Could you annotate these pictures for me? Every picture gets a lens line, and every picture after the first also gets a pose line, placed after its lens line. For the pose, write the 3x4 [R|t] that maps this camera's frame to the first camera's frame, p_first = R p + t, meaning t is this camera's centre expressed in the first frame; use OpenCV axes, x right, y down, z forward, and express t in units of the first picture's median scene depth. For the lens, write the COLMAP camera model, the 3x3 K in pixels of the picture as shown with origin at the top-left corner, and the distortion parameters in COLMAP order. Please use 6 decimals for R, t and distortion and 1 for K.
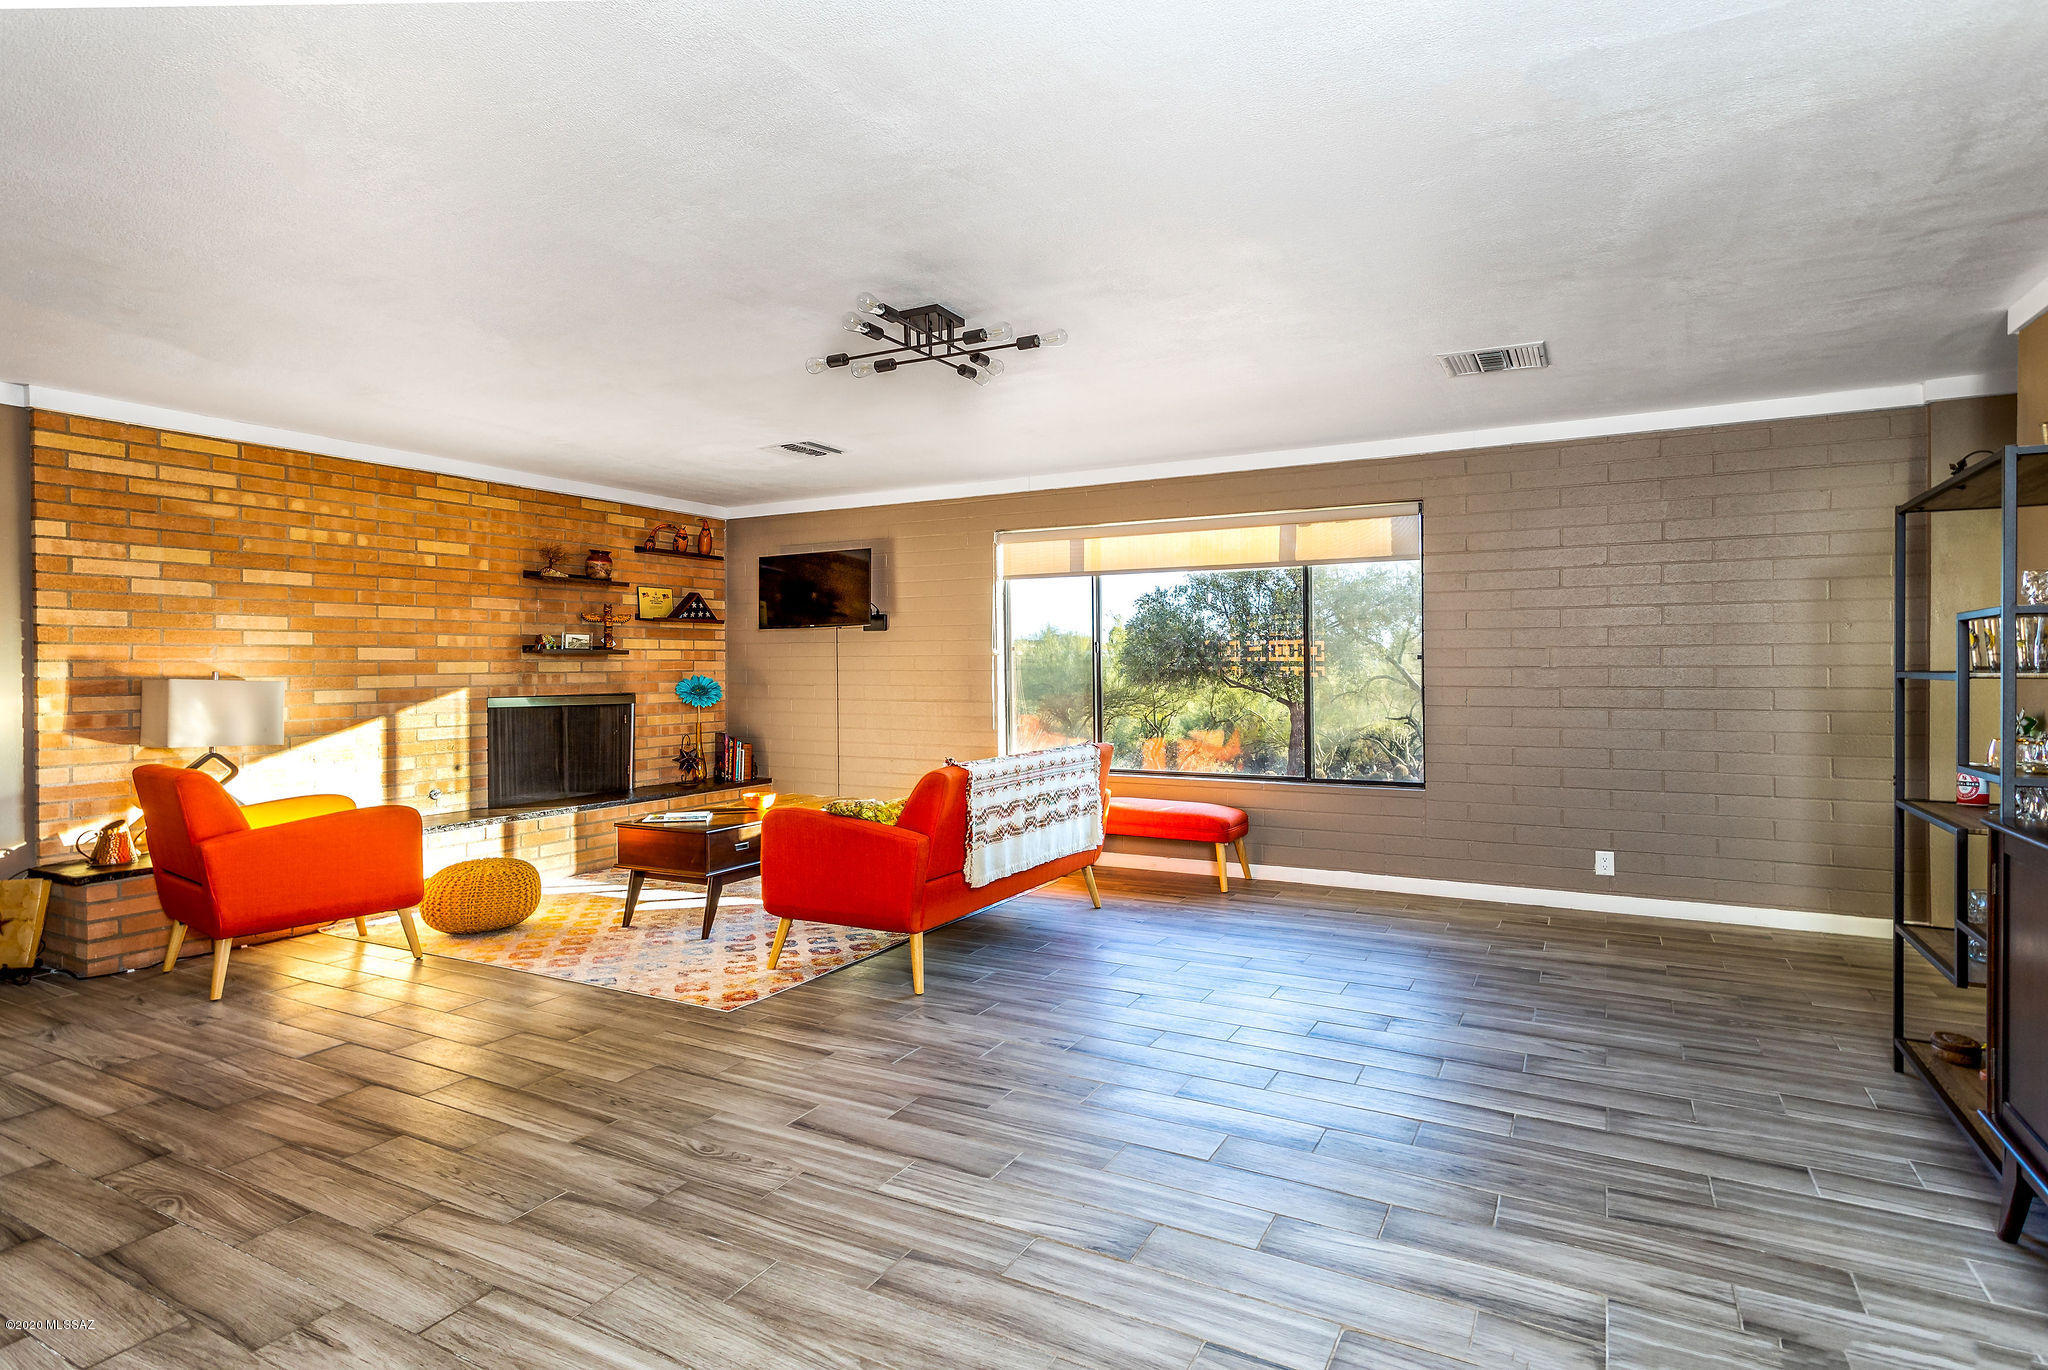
lens RADIAL K [[975.3, 0, 1111.3], [0, 975.3, 685.9], [0, 0, 1]] dist [0.003541, -0.000411]
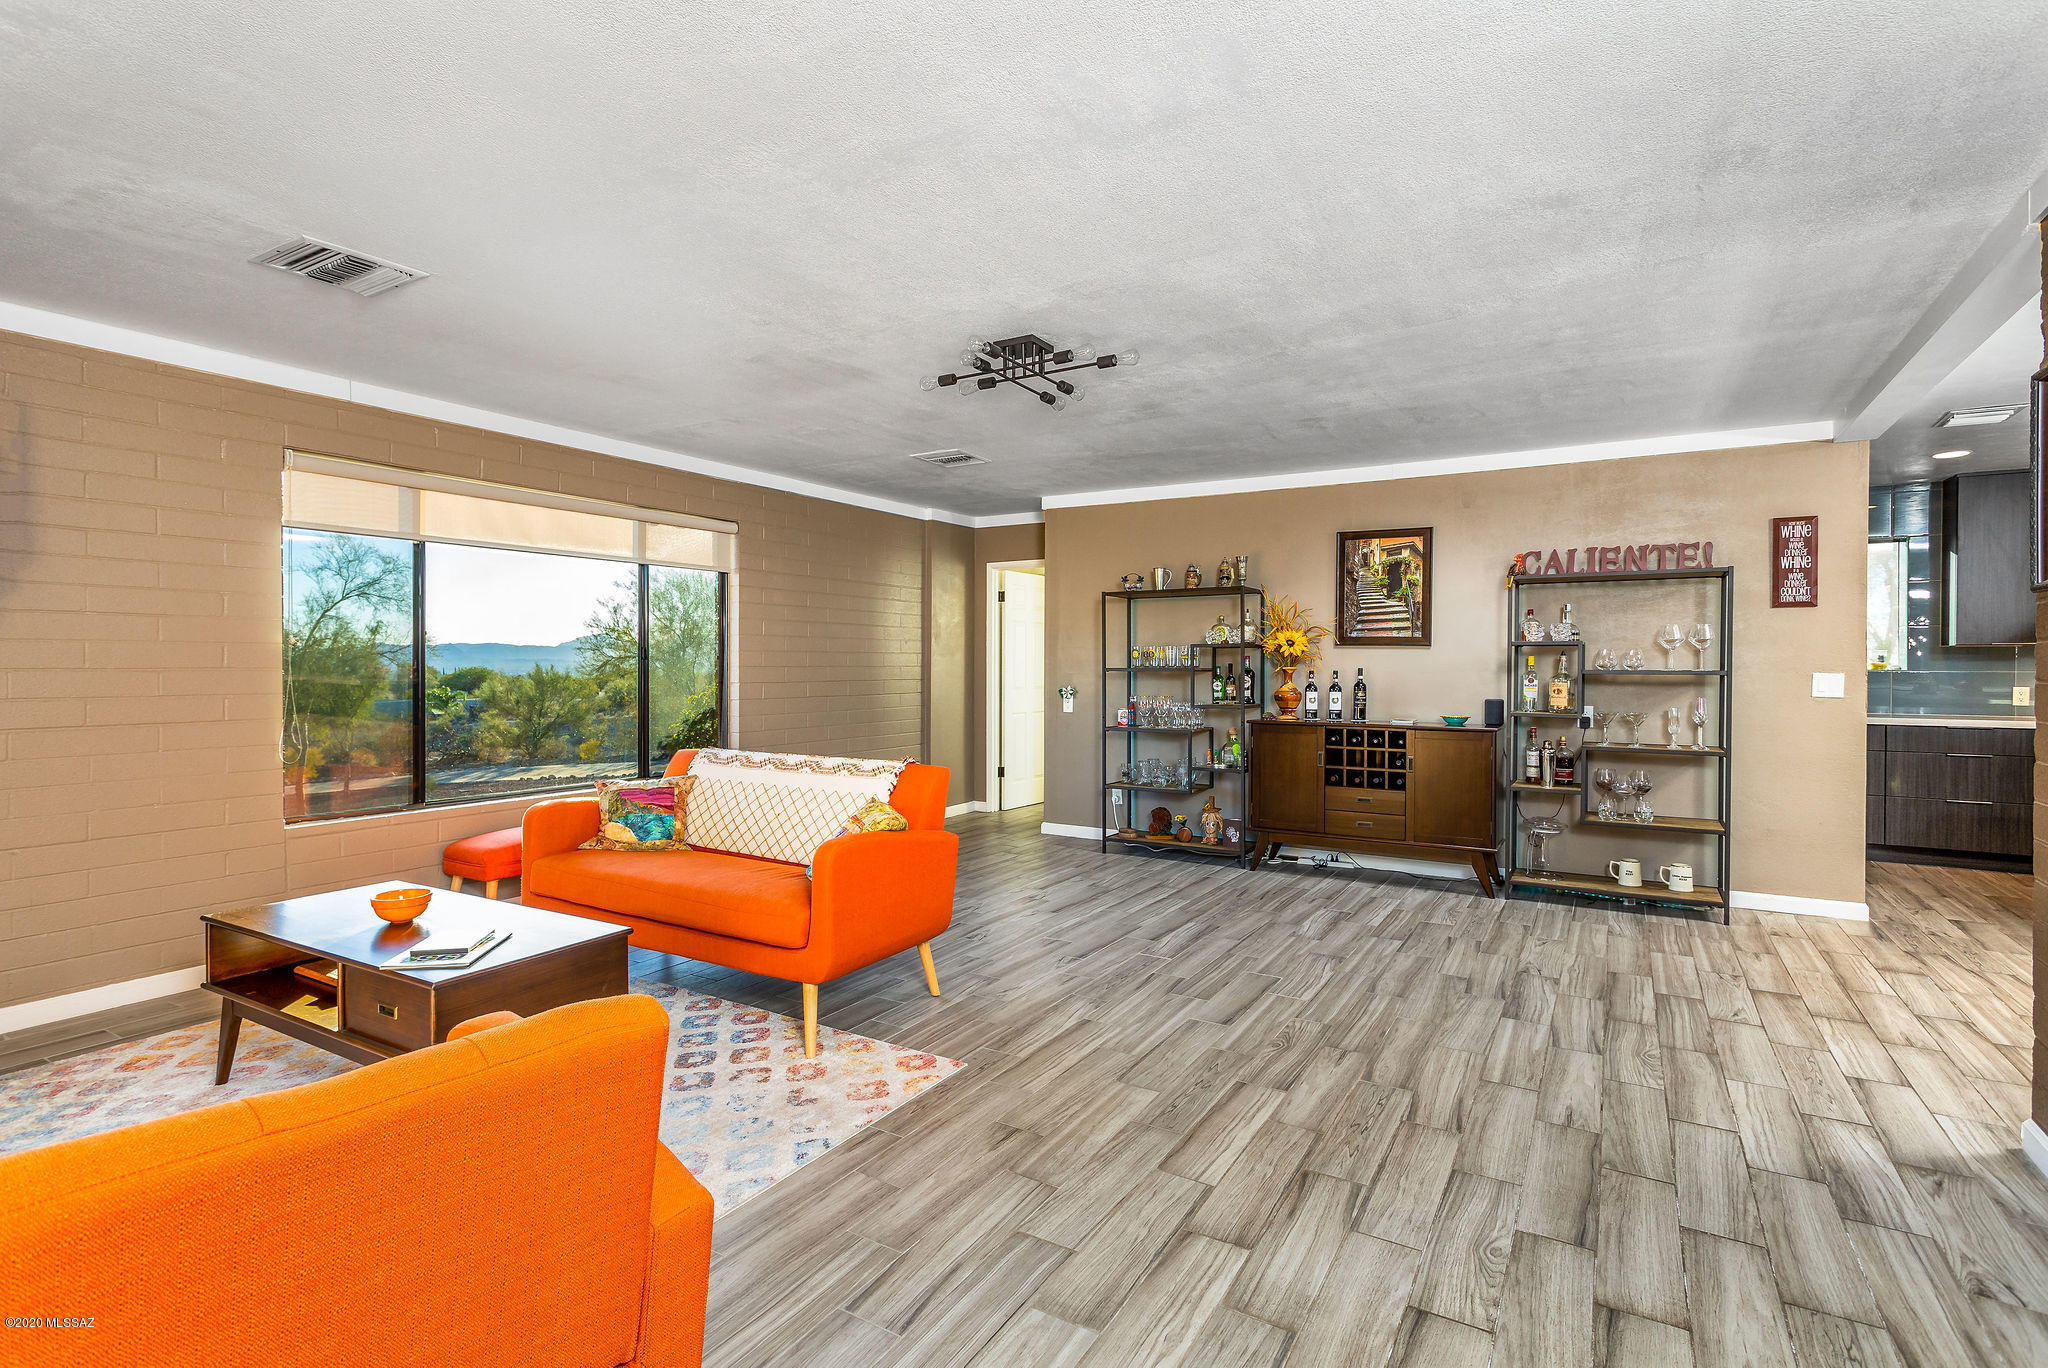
lens RADIAL K [[975.3, 0, 1033.2], [0, 975.3, 673.9], [0, 0, 1]] dist [0.003541, -0.000411]
pose [[0.117460, -0.007111, 0.993052, -1.615124], [0.021354, 0.999761, 0.004634, -0.005926], [-0.992848, 0.020662, 0.117584, 1.113118]]
